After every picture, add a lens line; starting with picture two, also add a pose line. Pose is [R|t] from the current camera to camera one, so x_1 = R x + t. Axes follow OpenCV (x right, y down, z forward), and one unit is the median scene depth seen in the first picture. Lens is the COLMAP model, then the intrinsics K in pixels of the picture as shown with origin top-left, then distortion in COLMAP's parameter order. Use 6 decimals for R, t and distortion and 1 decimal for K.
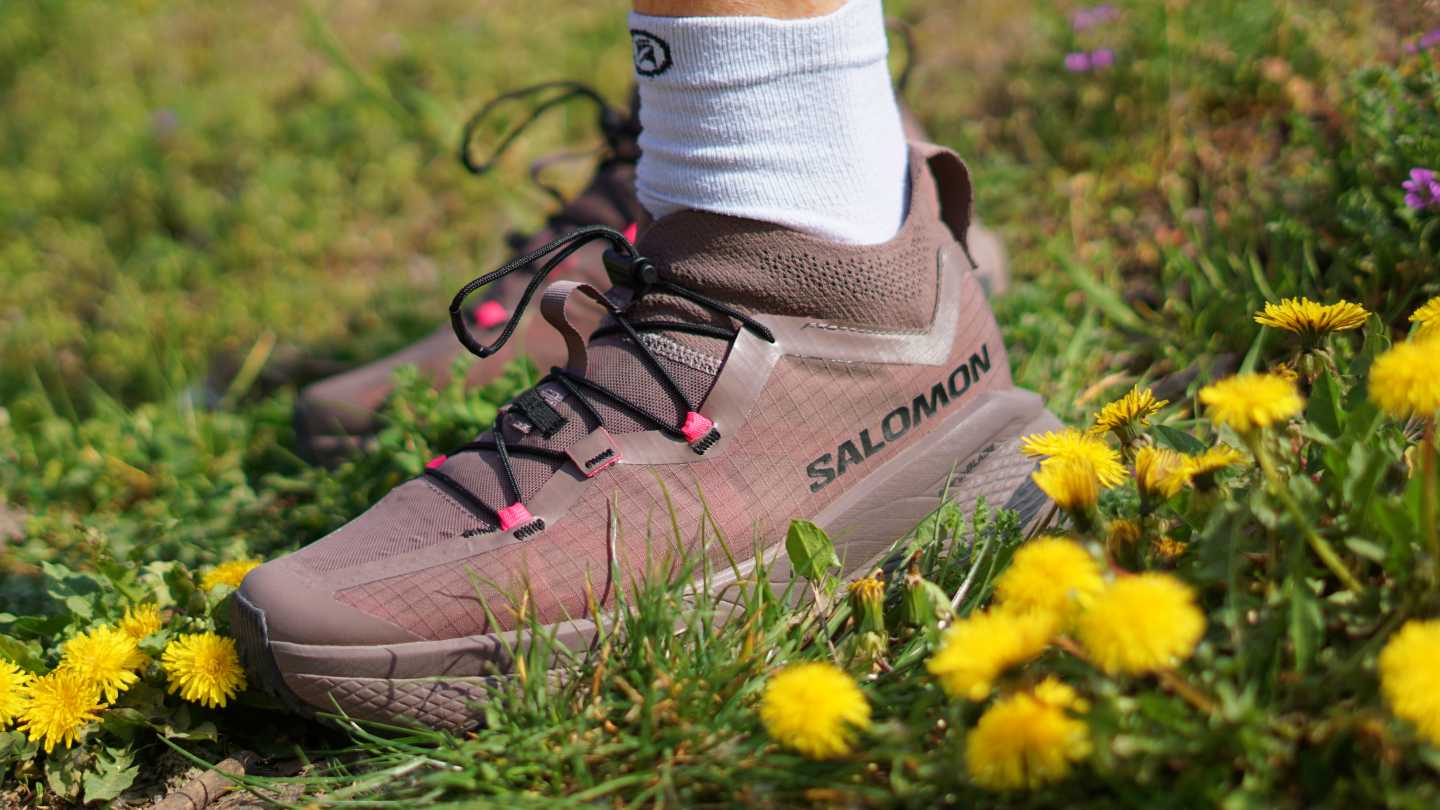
lens RADIAL K [[3145.2, 0, 720.0], [0, 3145.2, 405.0], [0, 0, 1]] dist [-0.056294, -0.344475]
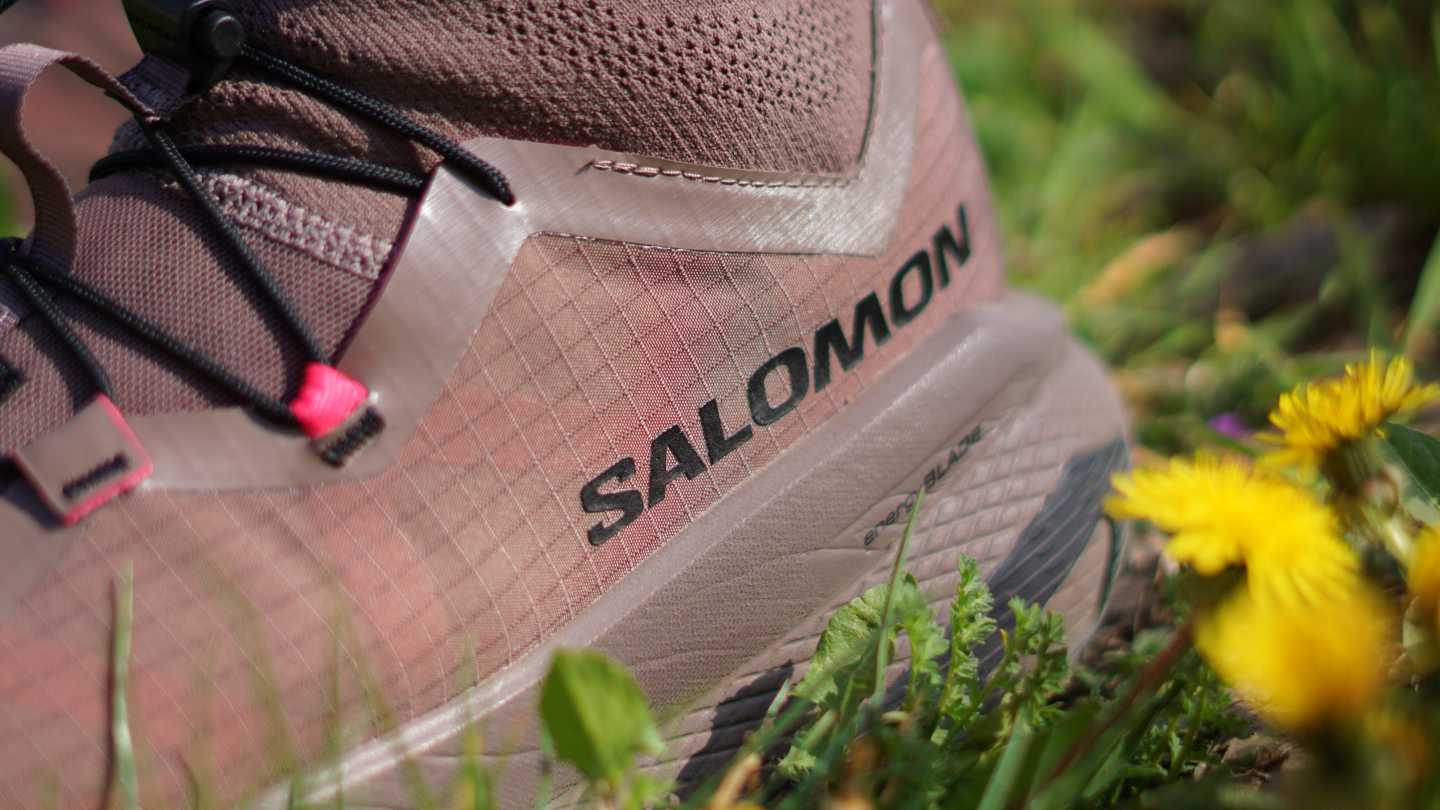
lens RADIAL K [[3145.2, 0, 720.0], [0, 3145.2, 405.0], [0, 0, 1]] dist [-0.056294, -0.344475]
pose [[0.993194, 0.022603, 0.114260, -0.003398], [-0.035187, 0.993380, 0.109352, -0.040616], [-0.111032, -0.112628, 0.987414, 0.564071]]
